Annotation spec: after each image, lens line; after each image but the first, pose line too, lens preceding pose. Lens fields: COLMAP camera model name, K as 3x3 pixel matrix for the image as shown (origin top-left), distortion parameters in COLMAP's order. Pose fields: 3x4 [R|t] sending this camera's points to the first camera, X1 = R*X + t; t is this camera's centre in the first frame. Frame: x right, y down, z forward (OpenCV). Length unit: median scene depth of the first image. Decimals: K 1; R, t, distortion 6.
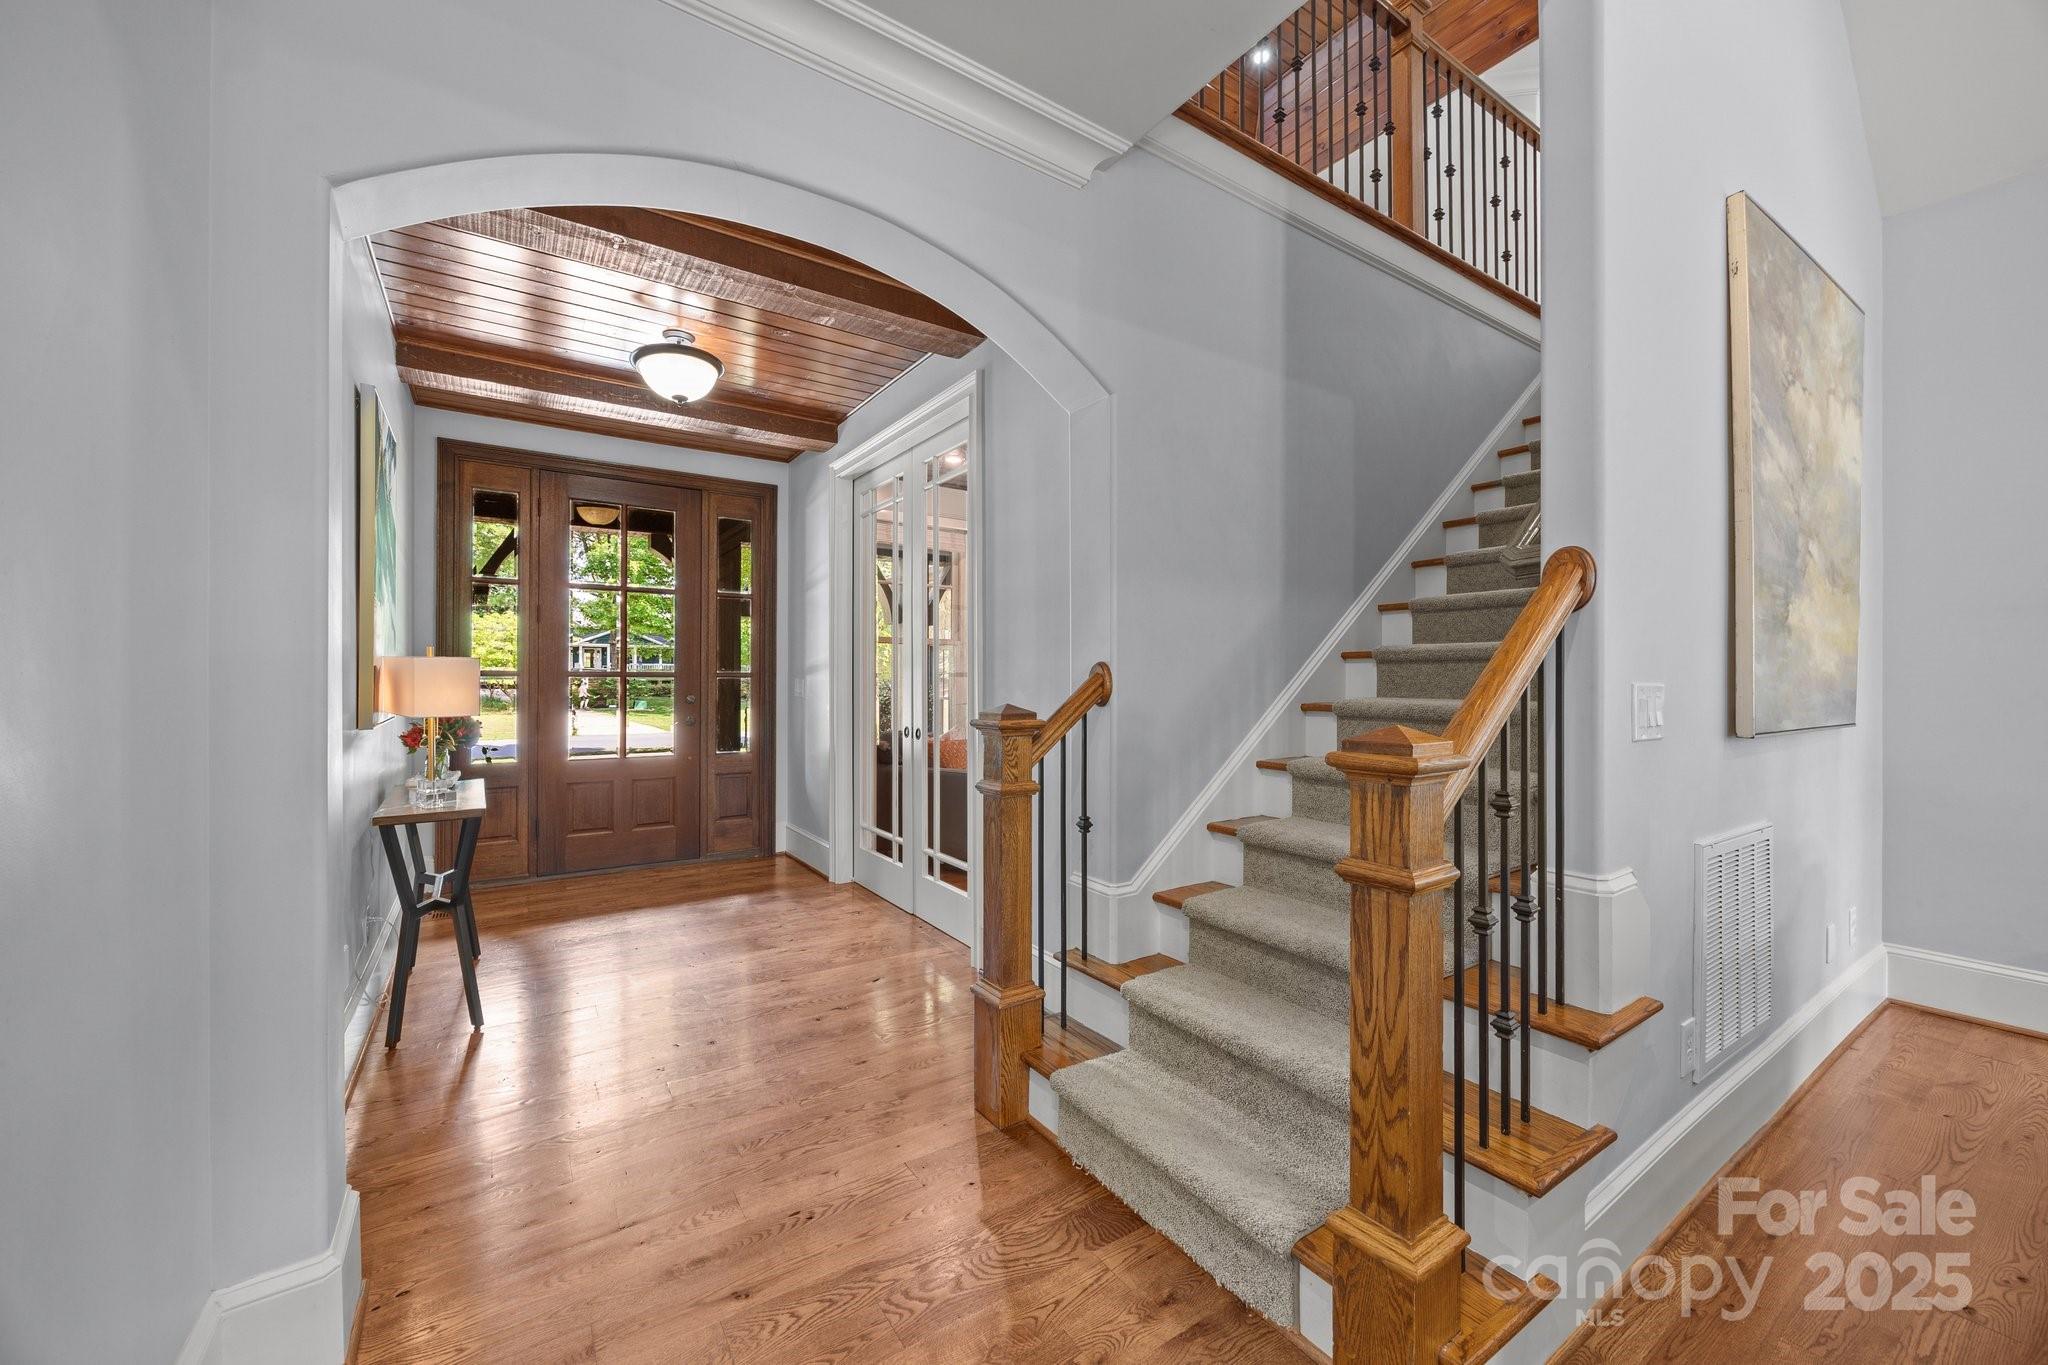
lens RADIAL K [[785.6, 0, 1021.5], [0, 785.6, 680.9], [0, 0, 1]] dist [-0.000101, -0.000756]
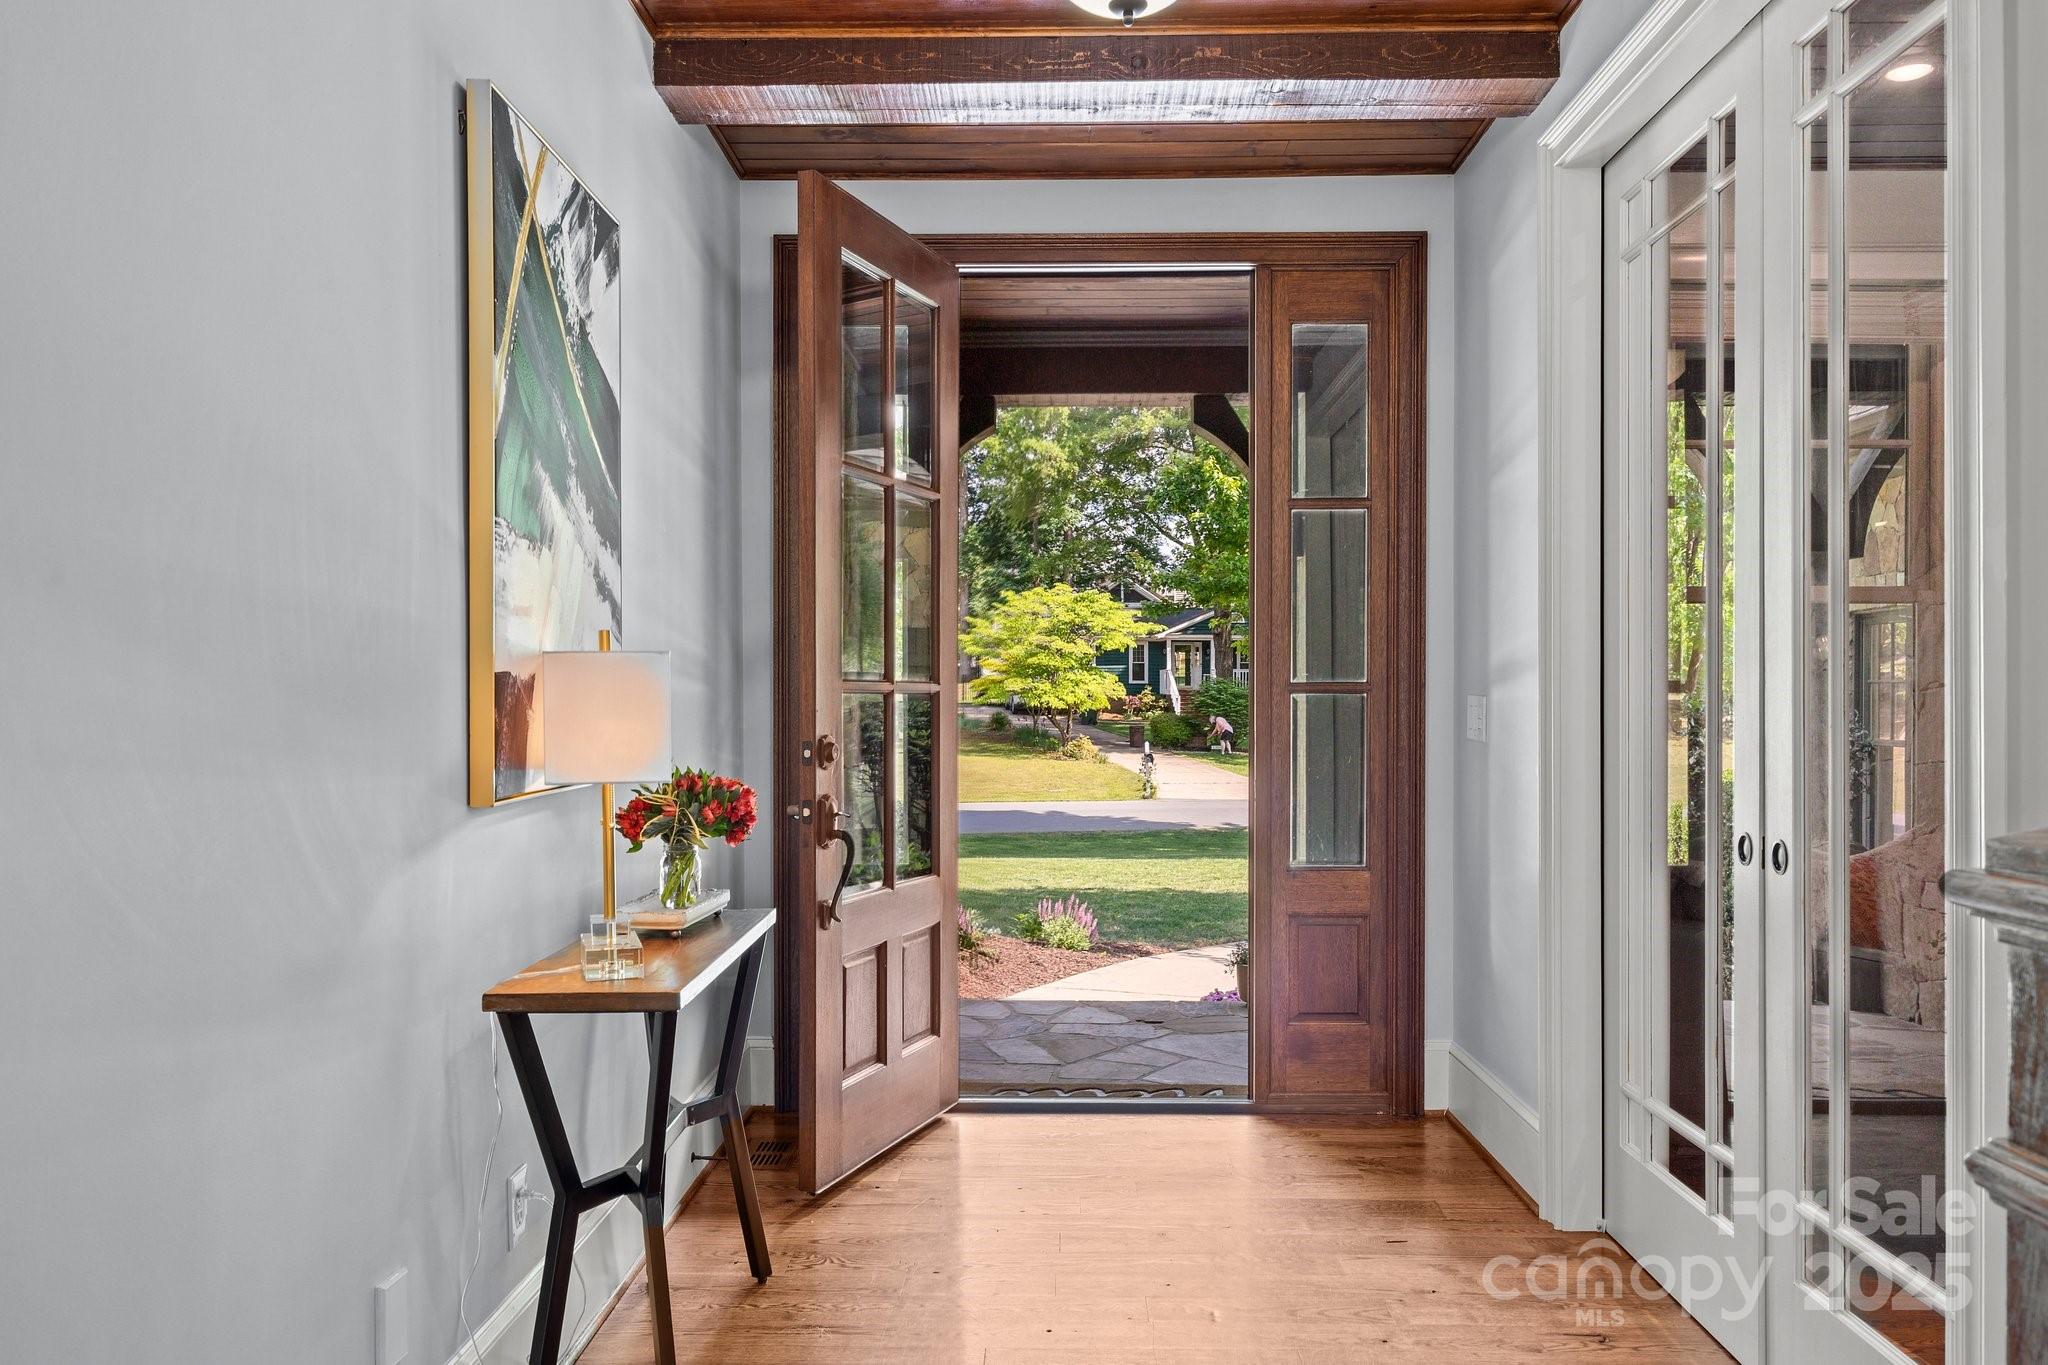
lens RADIAL K [[1541.5, 0, 1047.0], [0, 1541.5, 717.7], [0, 0, 1]] dist [0.000283, -0.005064]
pose [[0.821638, 0.002912, -0.570002, -0.011403], [0.003650, 0.999940, 0.010371, -0.000333], [0.569998, -0.010601, 0.821578, 0.239060]]
